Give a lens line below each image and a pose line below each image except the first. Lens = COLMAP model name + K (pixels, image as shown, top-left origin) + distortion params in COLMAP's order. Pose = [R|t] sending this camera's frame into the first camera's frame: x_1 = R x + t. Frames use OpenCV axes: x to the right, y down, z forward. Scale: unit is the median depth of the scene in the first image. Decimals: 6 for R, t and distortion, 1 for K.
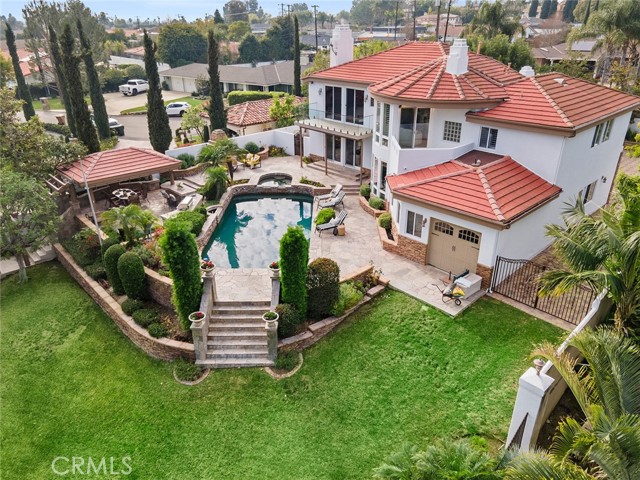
lens RADIAL K [[449.4, 0, 319.7], [0, 449.4, 241.4], [0, 0, 1]] dist [0.008825, 0.000633]
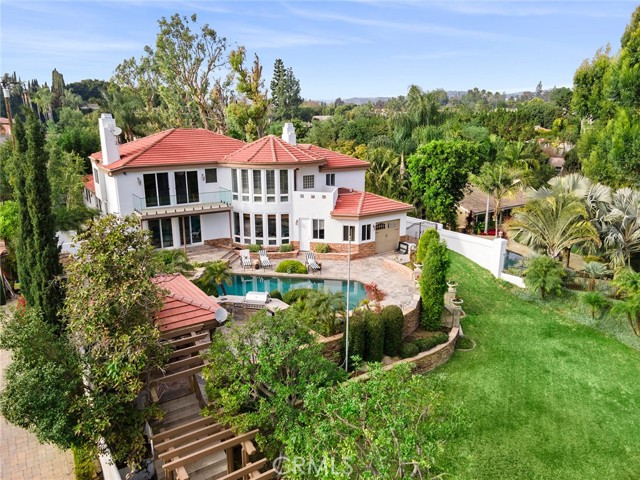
lens RADIAL K [[449.4, 0, 319.0], [0, 449.4, 238.5], [0, 0, 1]] dist [0.008825, 0.000633]
pose [[0.186084, -0.254846, 0.948908, -0.909753], [0.427693, 0.890486, 0.155284, -0.230738], [-0.884563, 0.376946, 0.274701, 0.499191]]
